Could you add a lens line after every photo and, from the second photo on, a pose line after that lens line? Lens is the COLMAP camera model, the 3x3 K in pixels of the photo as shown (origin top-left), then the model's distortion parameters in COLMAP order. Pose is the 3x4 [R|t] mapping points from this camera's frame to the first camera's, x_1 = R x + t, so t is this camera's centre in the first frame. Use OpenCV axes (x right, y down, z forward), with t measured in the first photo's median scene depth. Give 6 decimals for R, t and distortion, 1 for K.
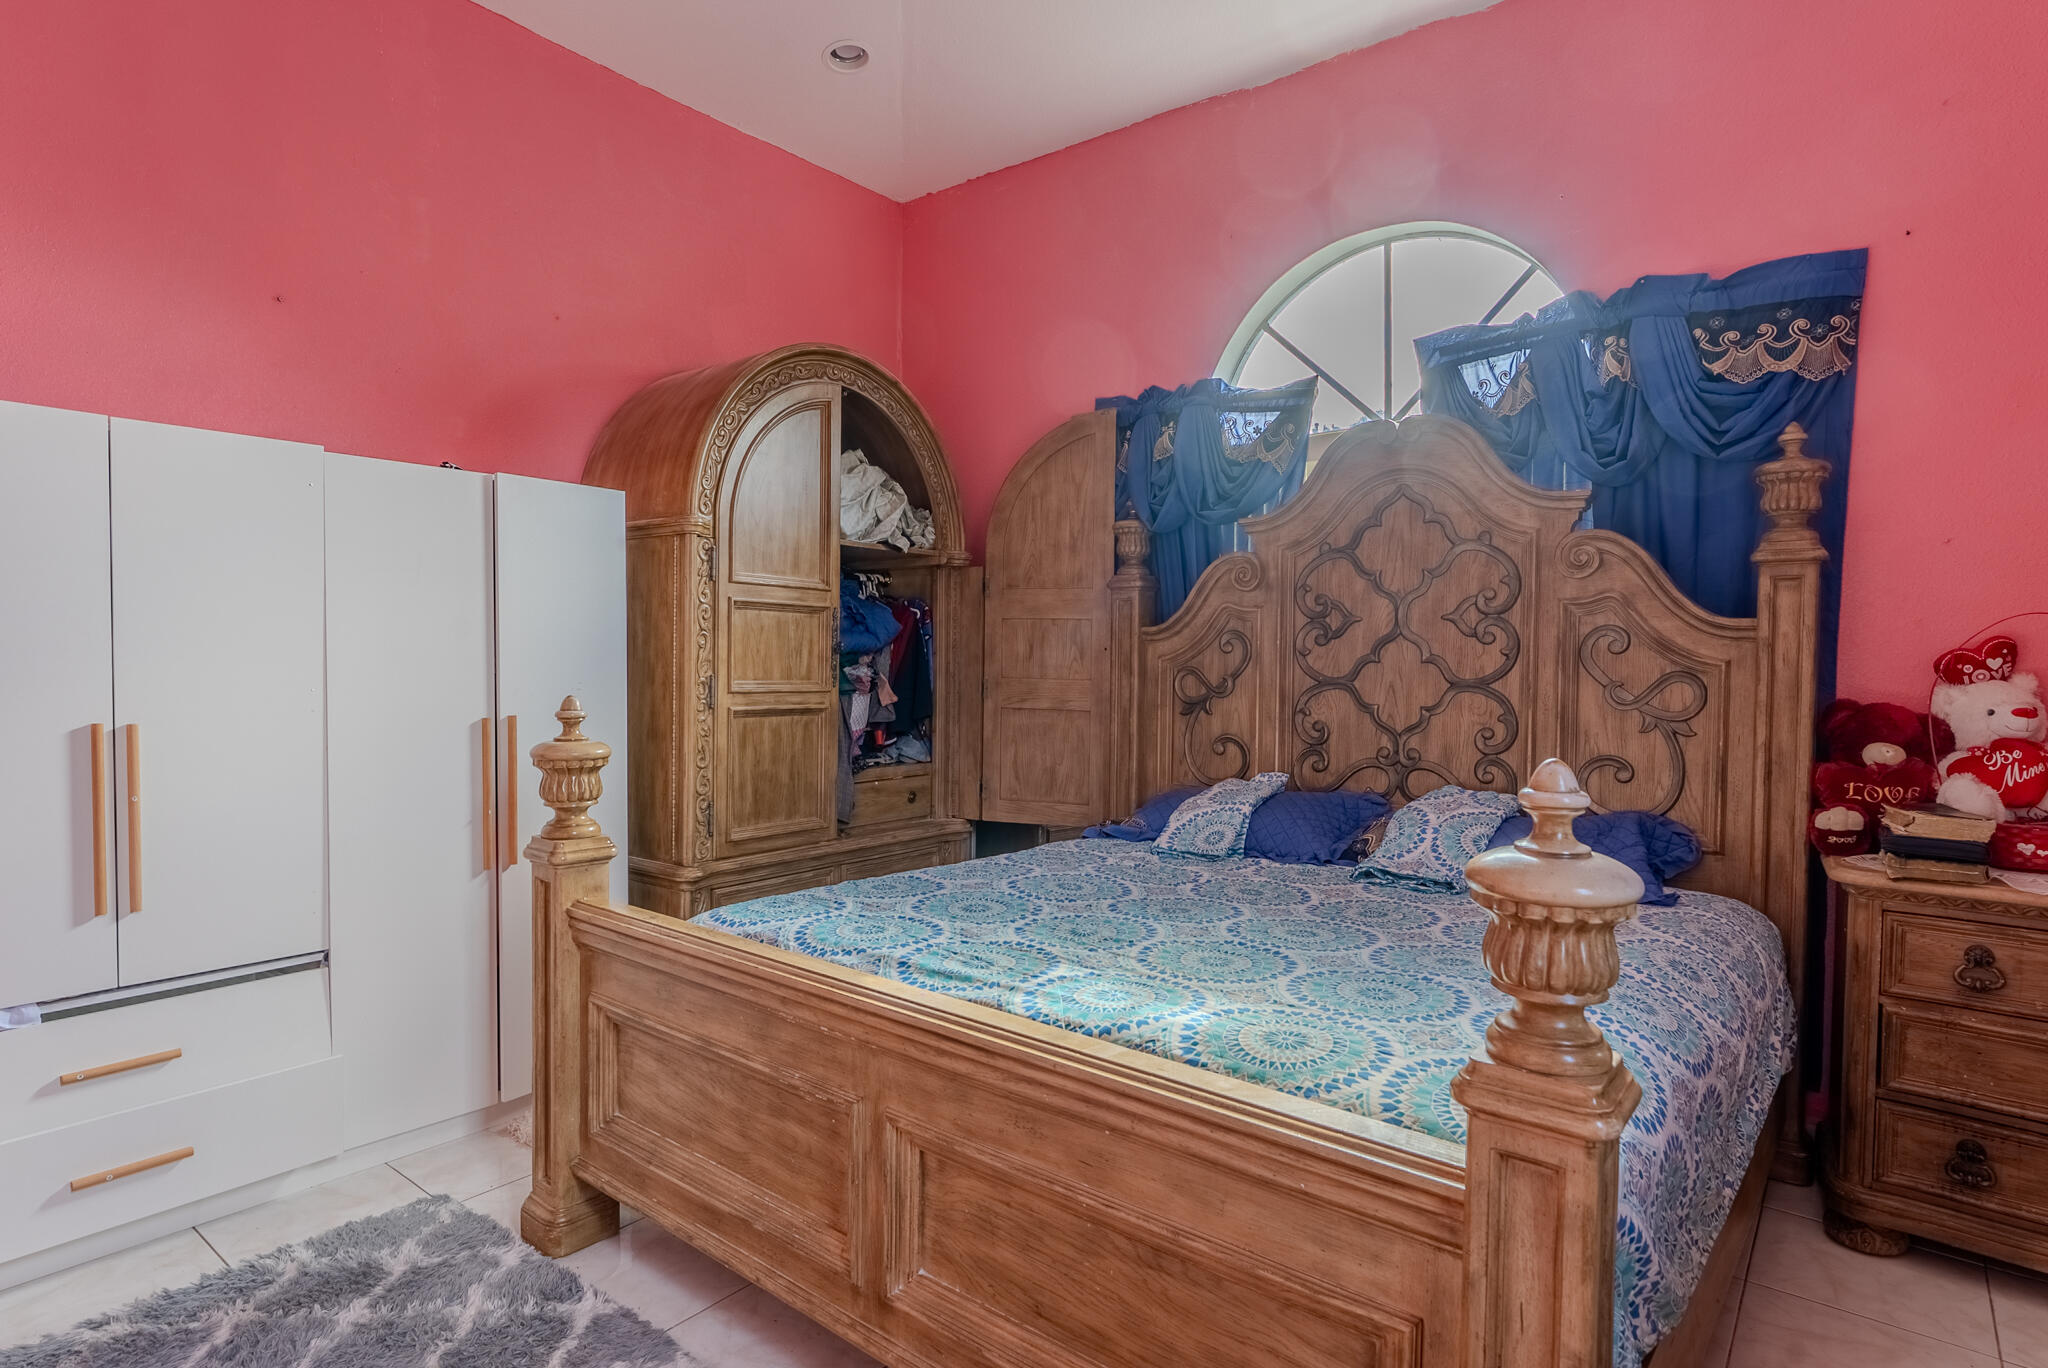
lens RADIAL K [[1082.8, 0, 1015.2], [0, 1082.8, 682.7], [0, 0, 1]] dist [-0.001198, 0.000355]
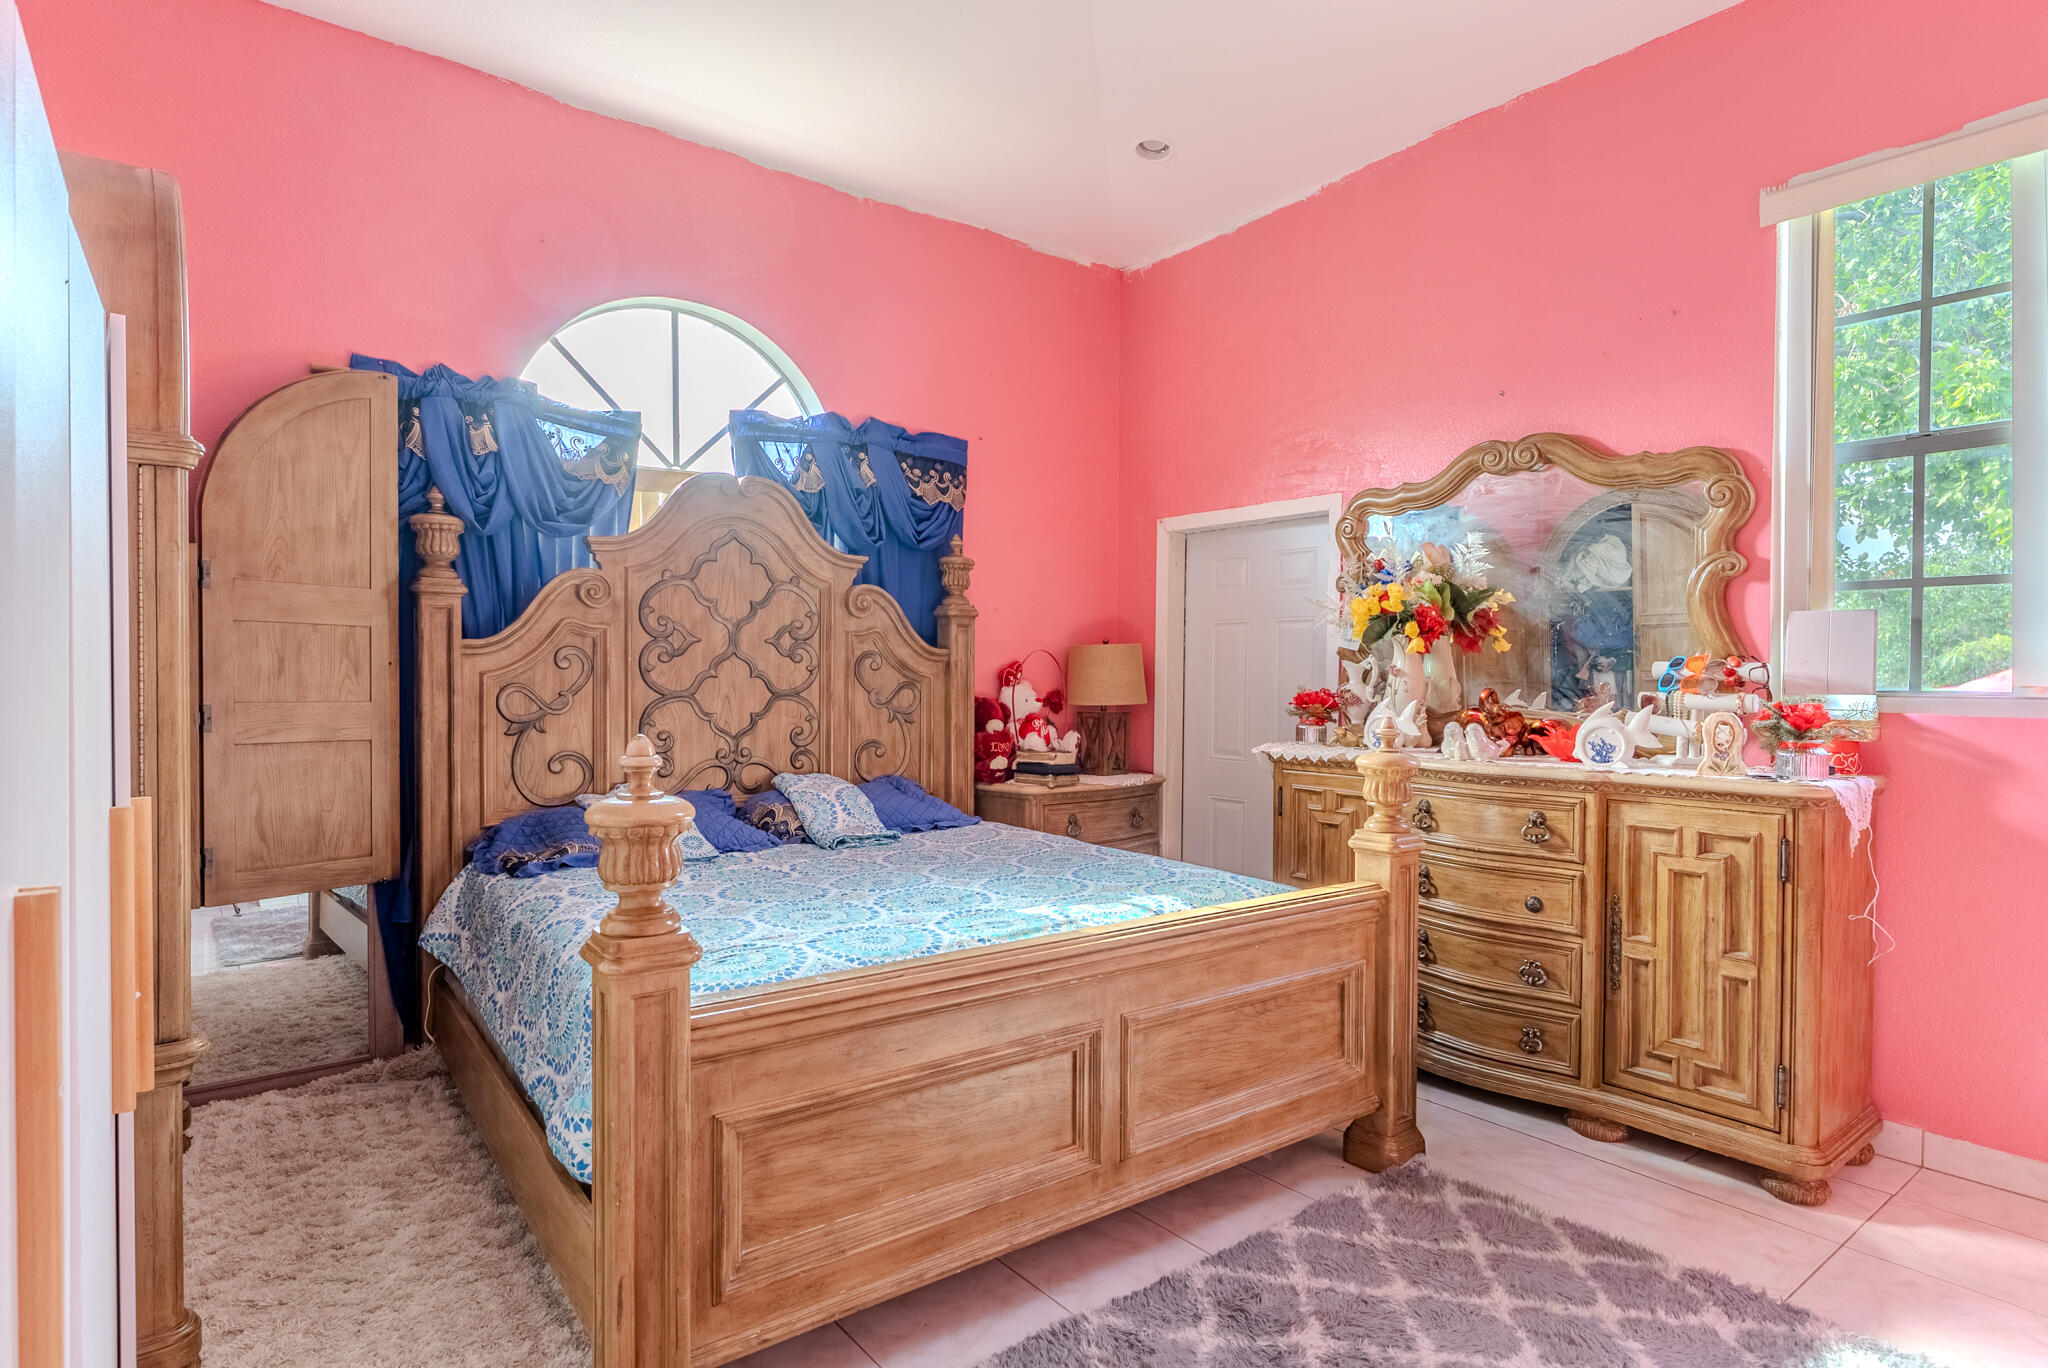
lens RADIAL K [[1082.8, 0, 1015.0], [0, 1082.8, 686.8], [0, 0, 1]] dist [-0.001198, 0.000355]
pose [[0.235831, -0.017536, 0.971636, -0.723017], [0.020295, 0.999708, 0.013116, -0.017114], [-0.971582, 0.016626, 0.236118, 0.403418]]
